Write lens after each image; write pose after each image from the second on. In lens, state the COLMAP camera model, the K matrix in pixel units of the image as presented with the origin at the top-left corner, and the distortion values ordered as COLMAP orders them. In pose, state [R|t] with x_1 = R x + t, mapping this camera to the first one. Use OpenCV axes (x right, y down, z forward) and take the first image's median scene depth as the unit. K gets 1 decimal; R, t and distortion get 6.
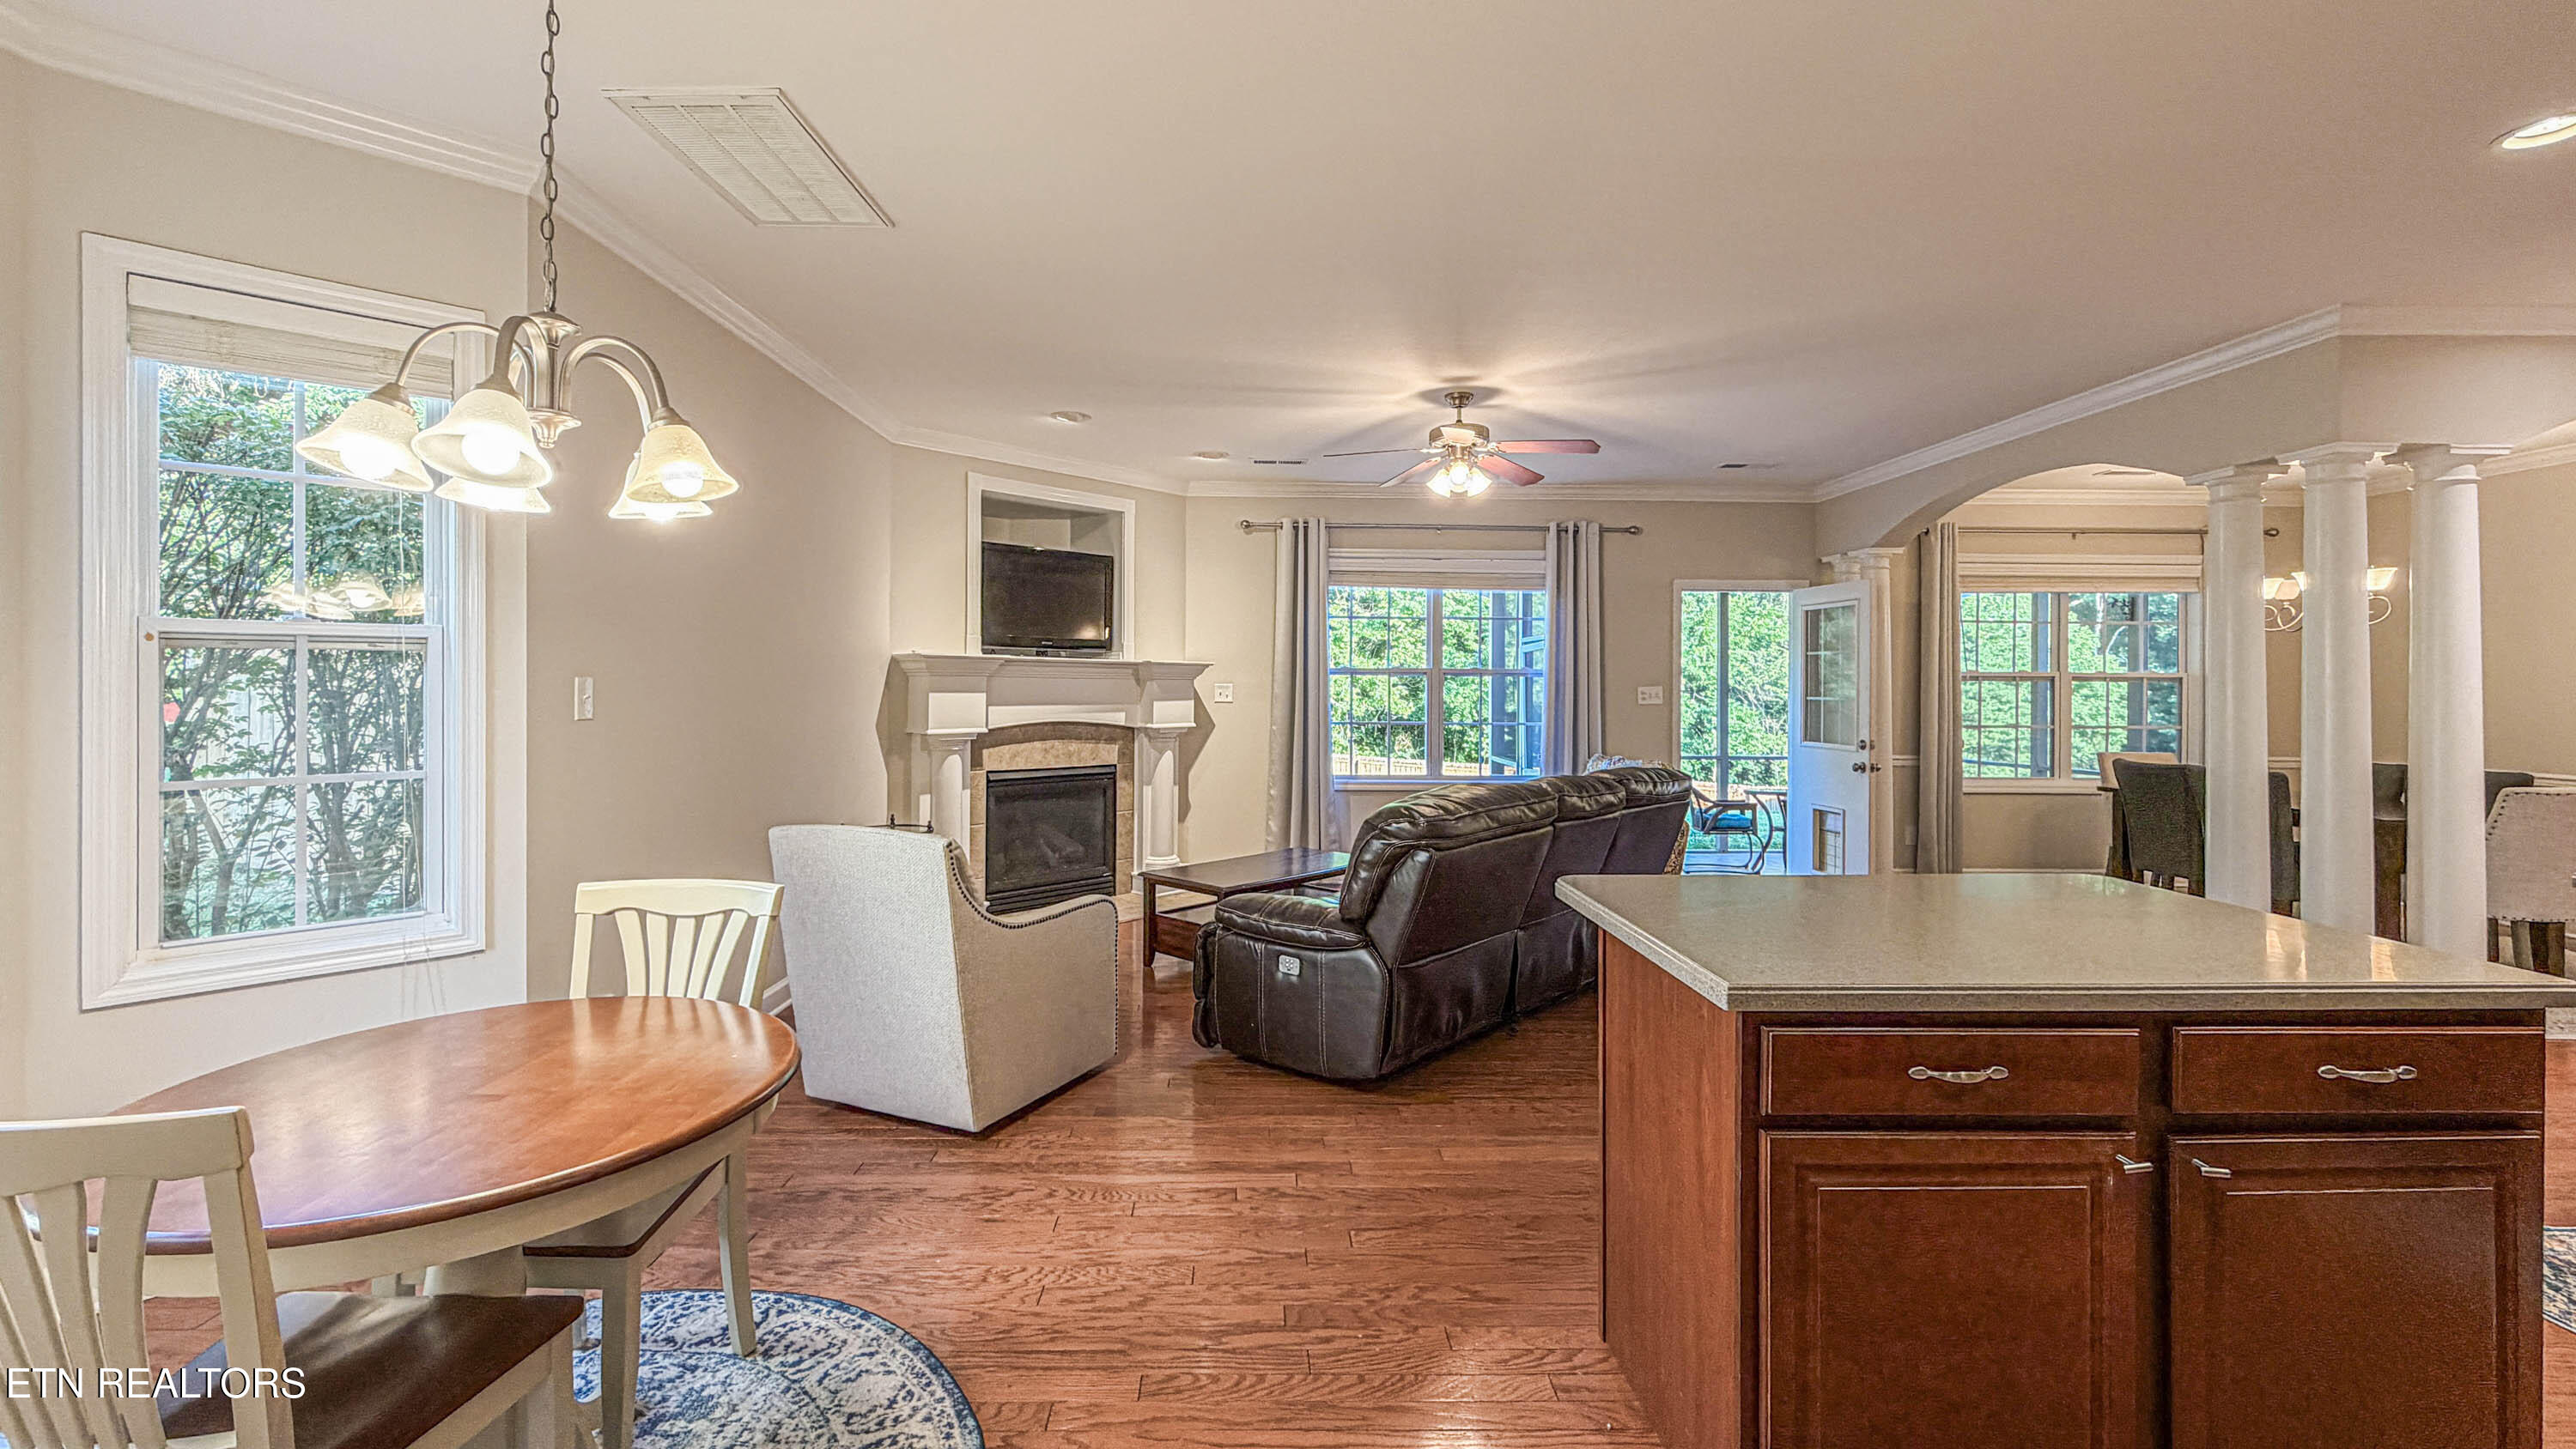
lens RADIAL K [[1068.4, 0, 1284.3], [0, 1068.4, 702.3], [0, 0, 1]] dist [-0.002286, 0.000890]
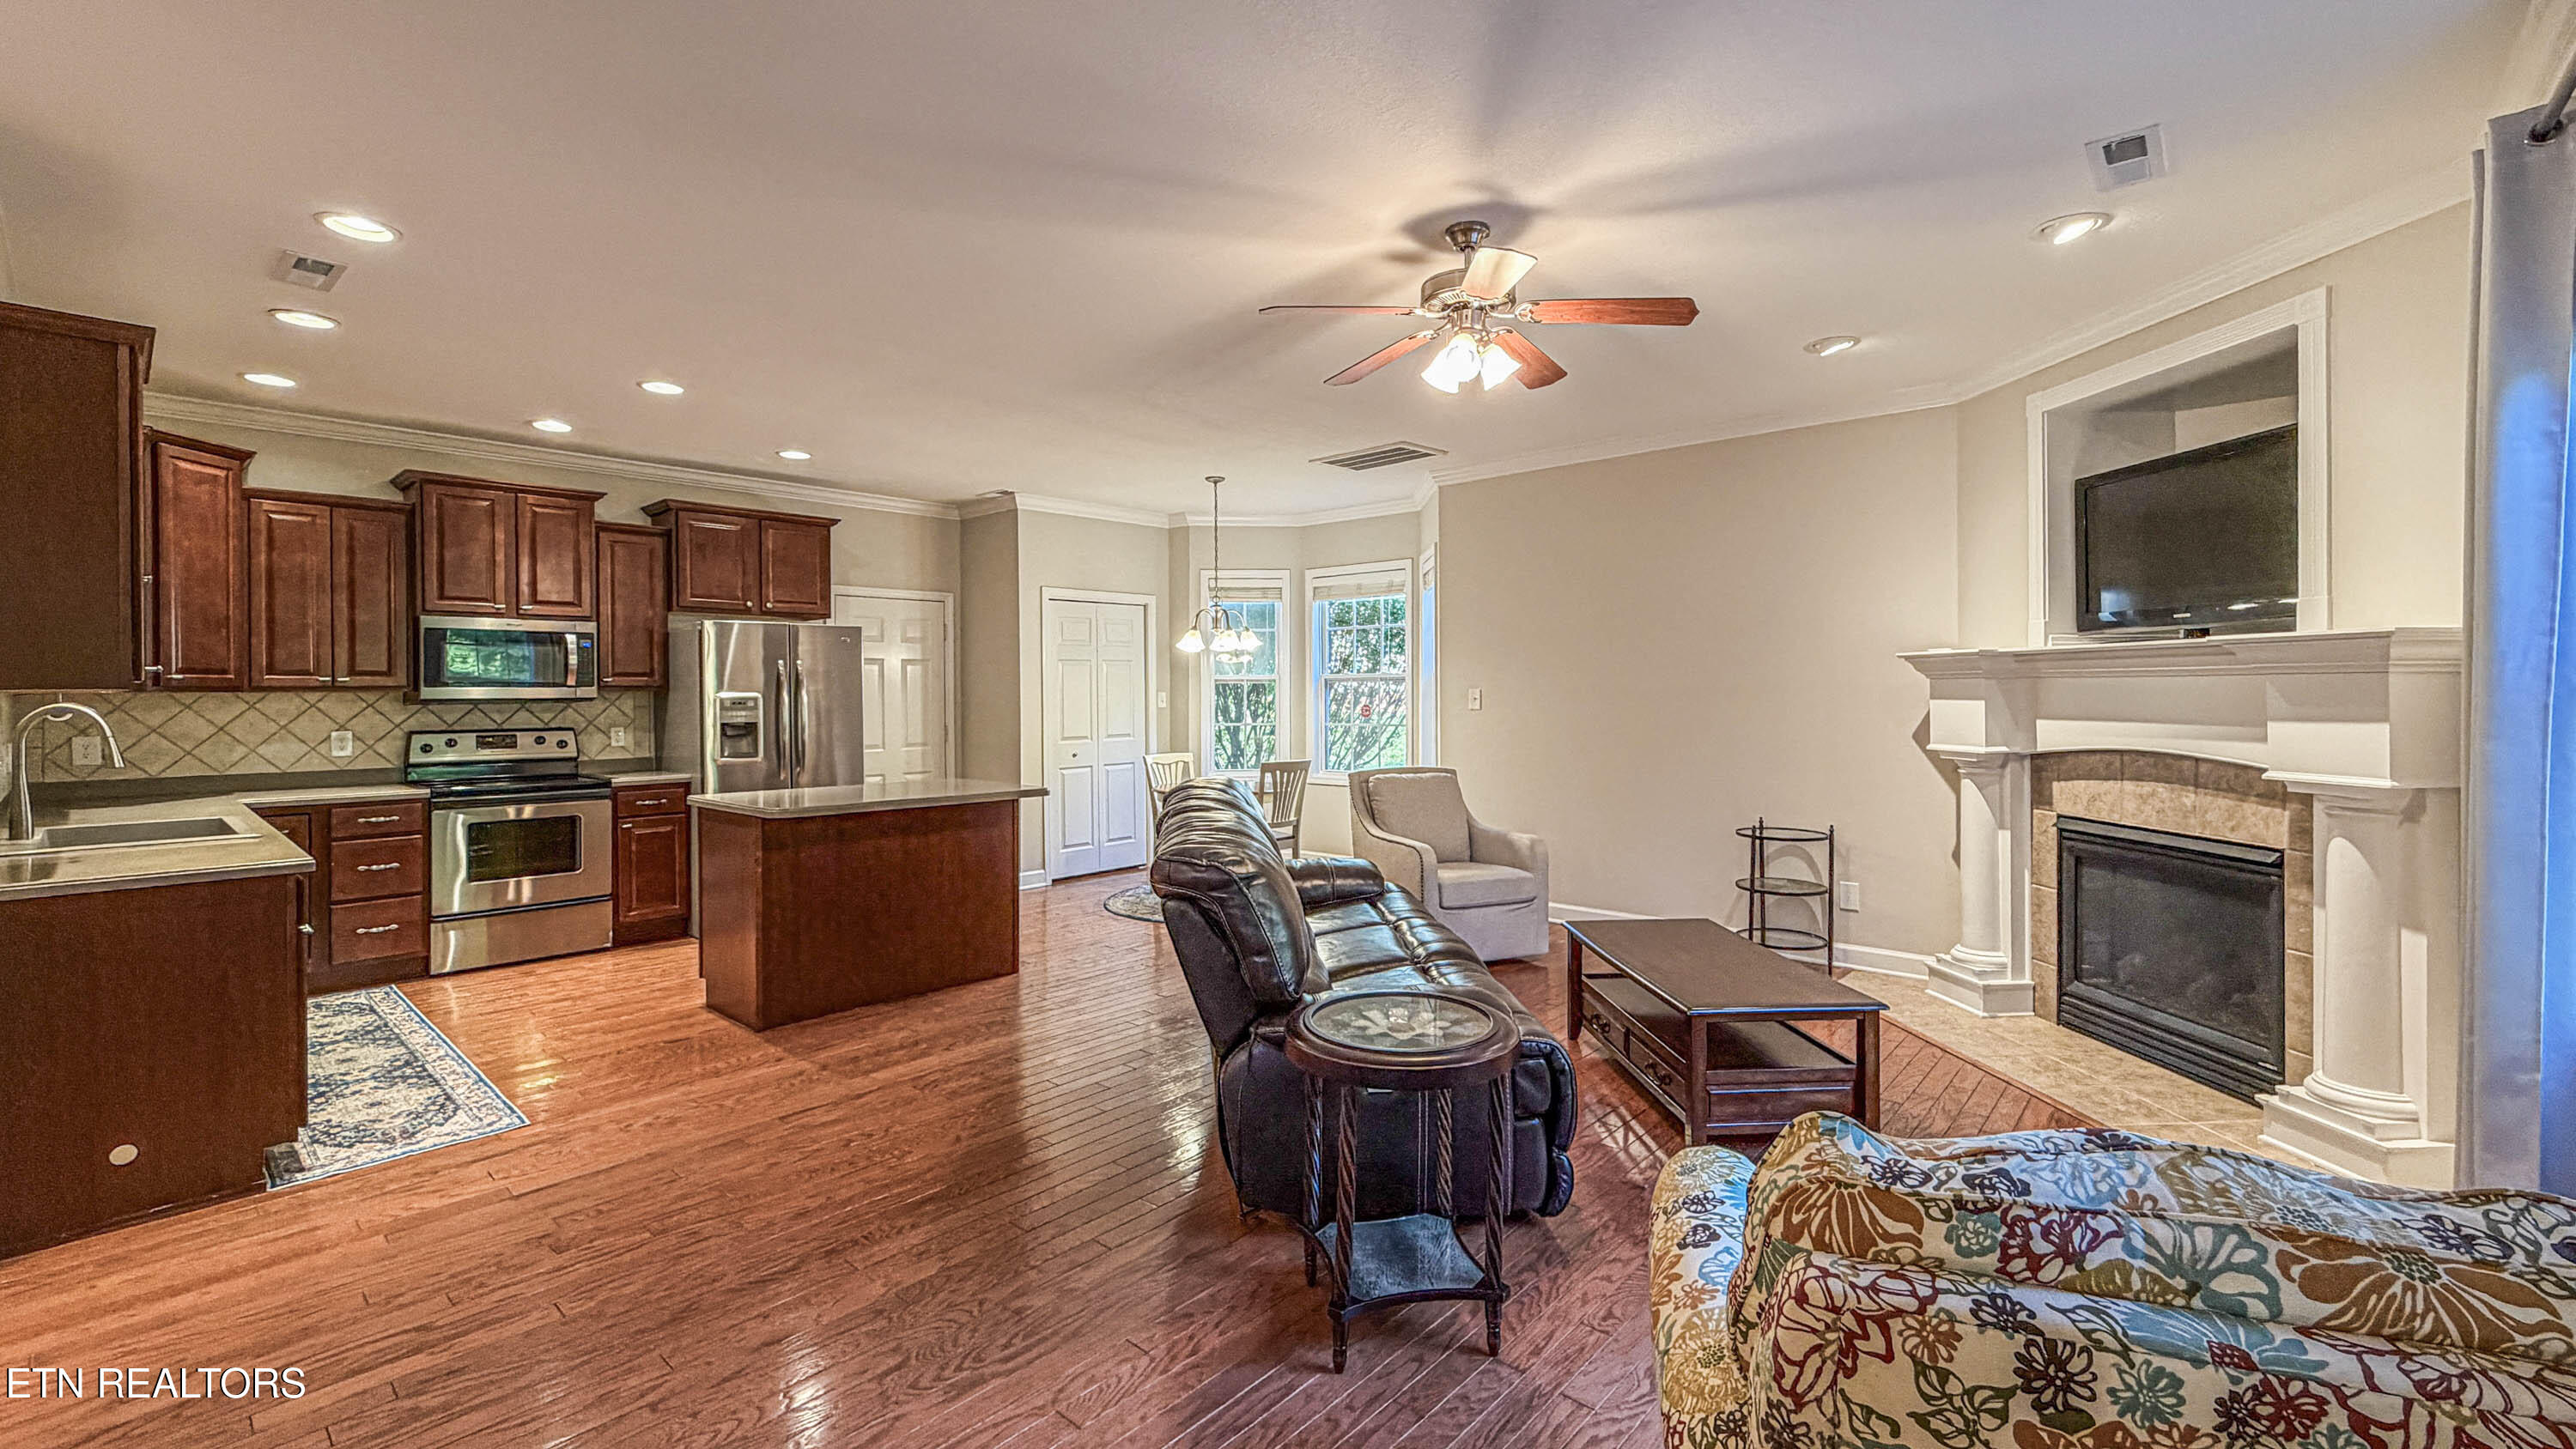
lens RADIAL K [[1068.4, 0, 1291.7], [0, 1068.4, 701.6], [0, 0, 1]] dist [-0.002286, 0.000890]
pose [[-0.691225, 0.012990, -0.722523, 0.560645], [-0.000654, 0.999827, 0.018601, -0.020501], [0.722640, 0.013330, -0.691097, 1.109762]]
